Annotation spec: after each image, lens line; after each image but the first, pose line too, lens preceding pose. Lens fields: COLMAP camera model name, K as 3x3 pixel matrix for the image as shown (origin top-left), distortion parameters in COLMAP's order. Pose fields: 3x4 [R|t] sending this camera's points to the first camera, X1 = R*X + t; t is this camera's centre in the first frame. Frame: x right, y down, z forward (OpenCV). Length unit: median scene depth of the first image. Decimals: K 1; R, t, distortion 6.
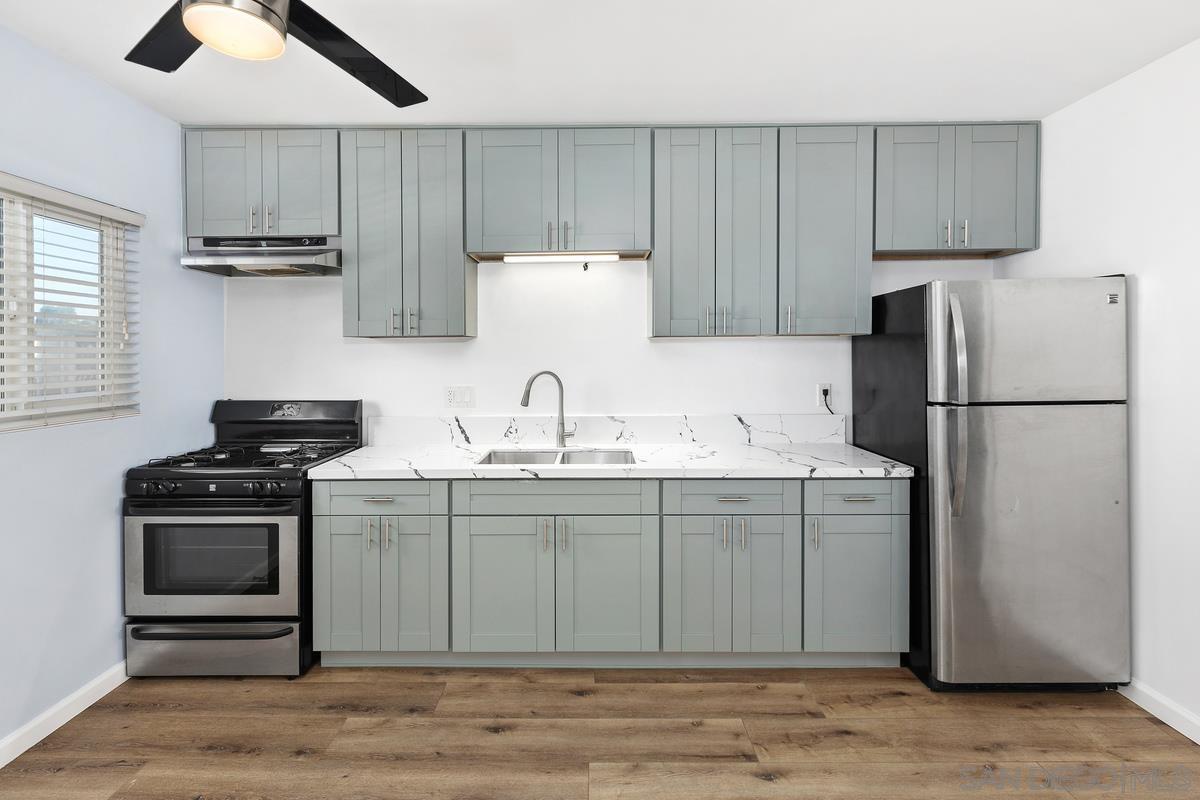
lens RADIAL K [[541.3, 0, 568.0], [0, 541.3, 351.3], [0, 0, 1]] dist [0.001114, -0.000658]
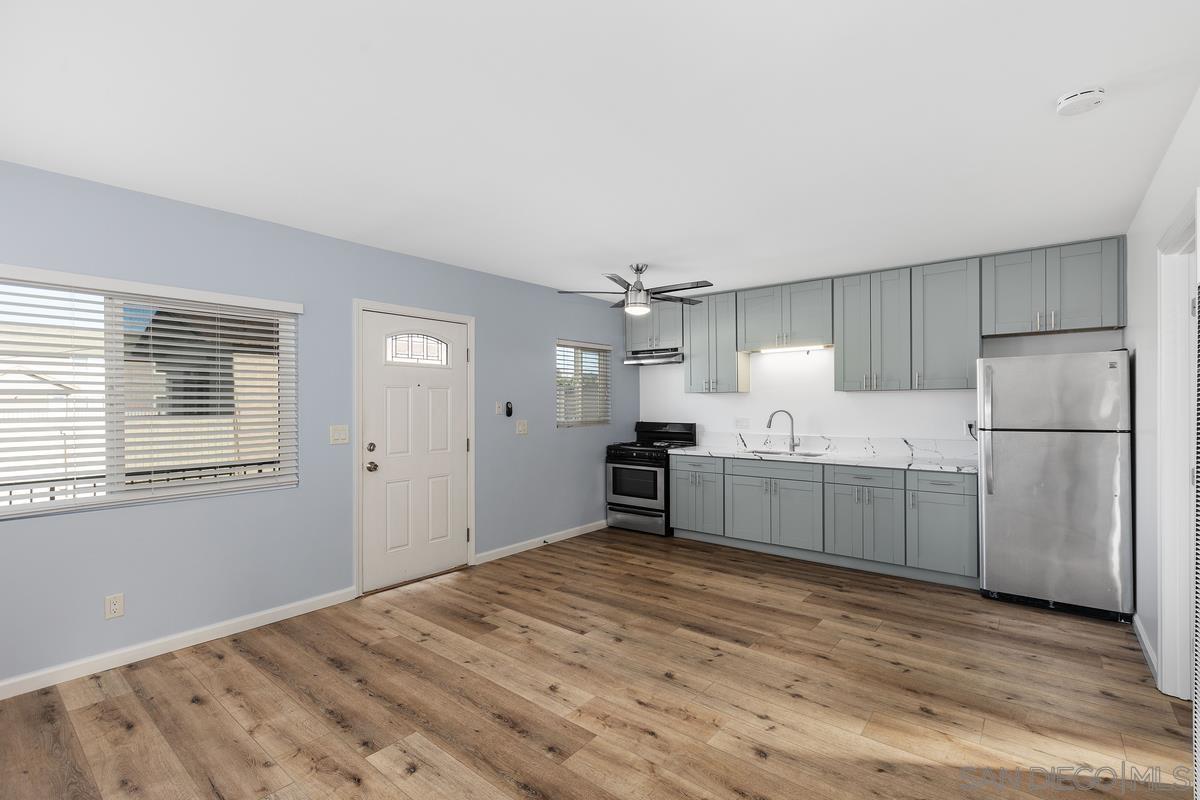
lens RADIAL K [[541.3, 0, 599.5], [0, 541.3, 401.4], [0, 0, 1]] dist [0.001114, -0.000658]
pose [[0.788652, 0.000724, -0.614839, 0.727994], [-0.000407, 1.000000, 0.000654, 0.006569], [0.614840, -0.000266, 0.788652, -1.036903]]
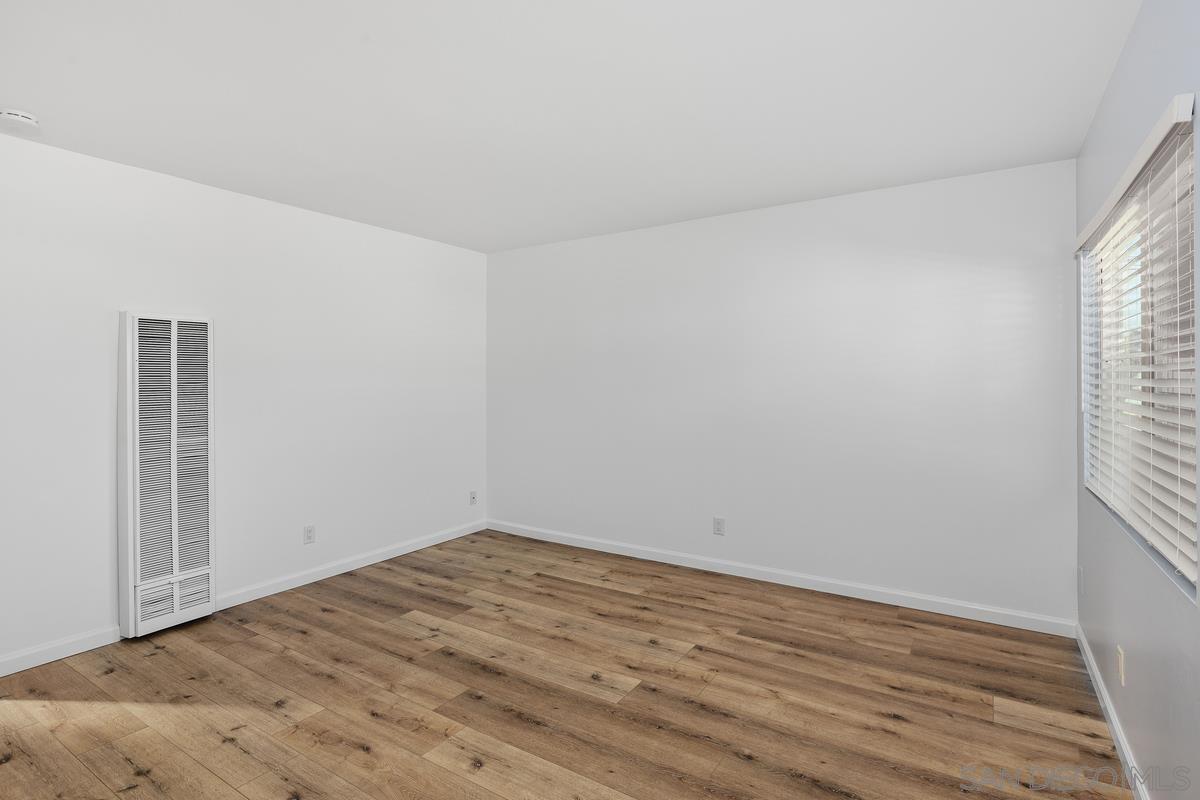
lens RADIAL K [[600.5, 0, 600.0], [0, 600.5, 376.6], [0, 0, 1]] dist [-0.003673, -0.000799]
pose [[-0.855278, 0.008543, 0.518099, -0.701153], [0.004641, 0.999950, -0.008827, 0.022563], [-0.518149, -0.005145, -0.855275, 0.504742]]
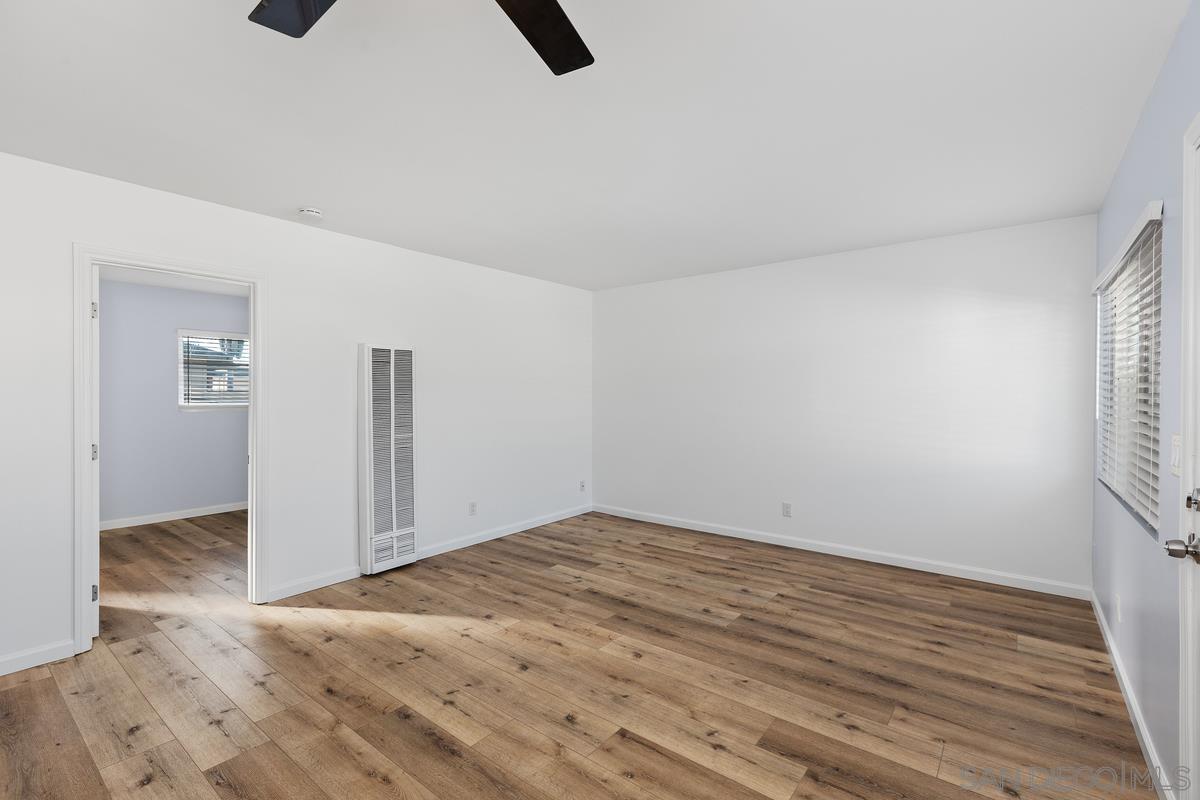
lens RADIAL K [[541.3, 0, 599.3], [0, 541.3, 398.6], [0, 0, 1]] dist [0.001114, -0.000658]
pose [[-0.803745, -0.002648, 0.594968, -0.709666], [0.002169, 0.999970, 0.007379, 0.022900], [-0.594970, 0.007221, -0.803716, 0.838456]]
